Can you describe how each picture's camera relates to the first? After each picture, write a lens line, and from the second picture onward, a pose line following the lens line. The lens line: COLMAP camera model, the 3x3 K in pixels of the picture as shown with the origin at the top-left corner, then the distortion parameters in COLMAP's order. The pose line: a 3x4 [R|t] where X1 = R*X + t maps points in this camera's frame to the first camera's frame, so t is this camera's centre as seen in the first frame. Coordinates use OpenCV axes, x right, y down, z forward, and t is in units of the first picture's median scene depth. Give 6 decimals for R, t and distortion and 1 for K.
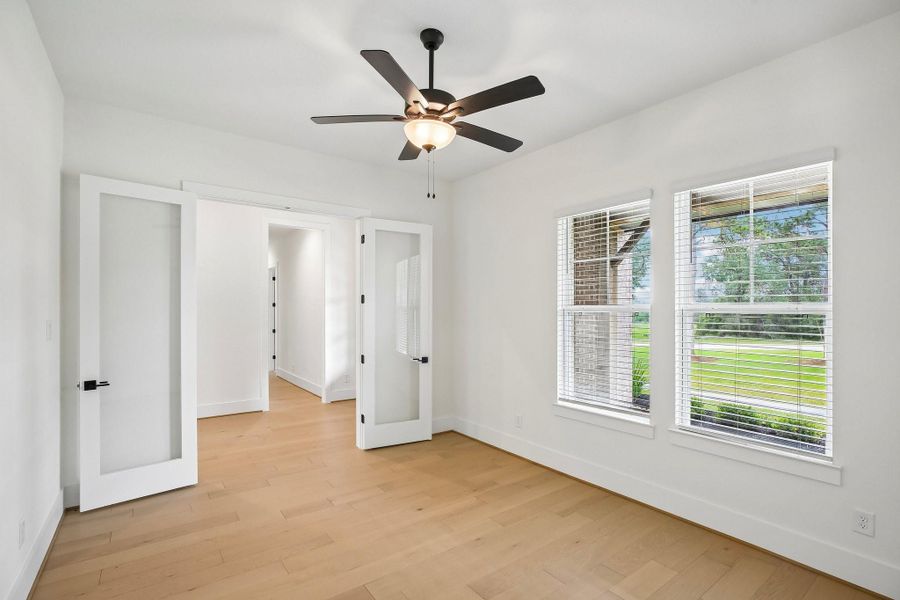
lens RADIAL K [[418.6, 0, 460.0], [0, 418.6, 307.1], [0, 0, 1]] dist [-0.001605, -0.000046]
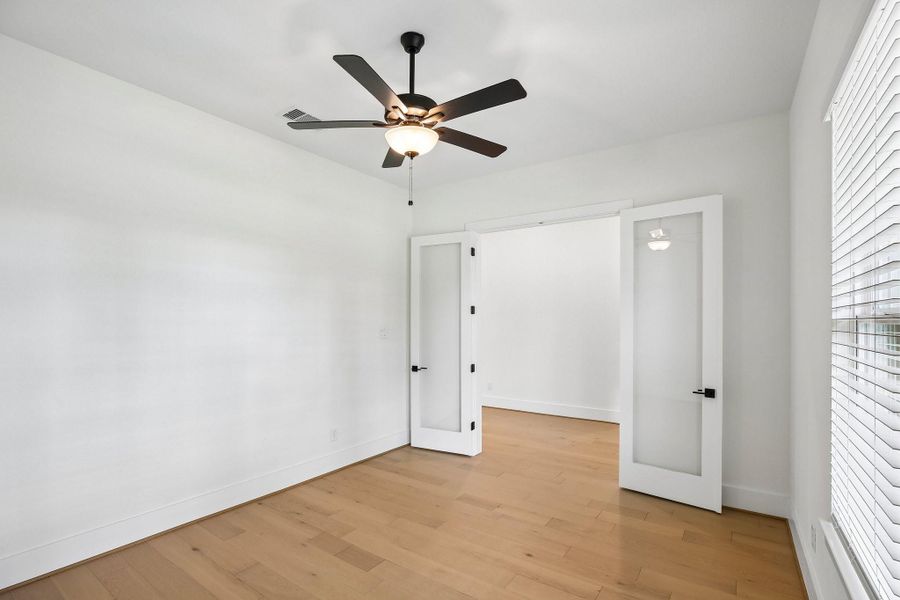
lens RADIAL K [[429.3, 0, 454.0], [0, 429.3, 321.3], [0, 0, 1]] dist [-0.001594, -0.000118]
pose [[0.328712, -0.005524, -0.944414, 0.593644], [0.005989, 0.999975, -0.003764, 0.011774], [0.944411, -0.004419, 0.328737, 0.503840]]
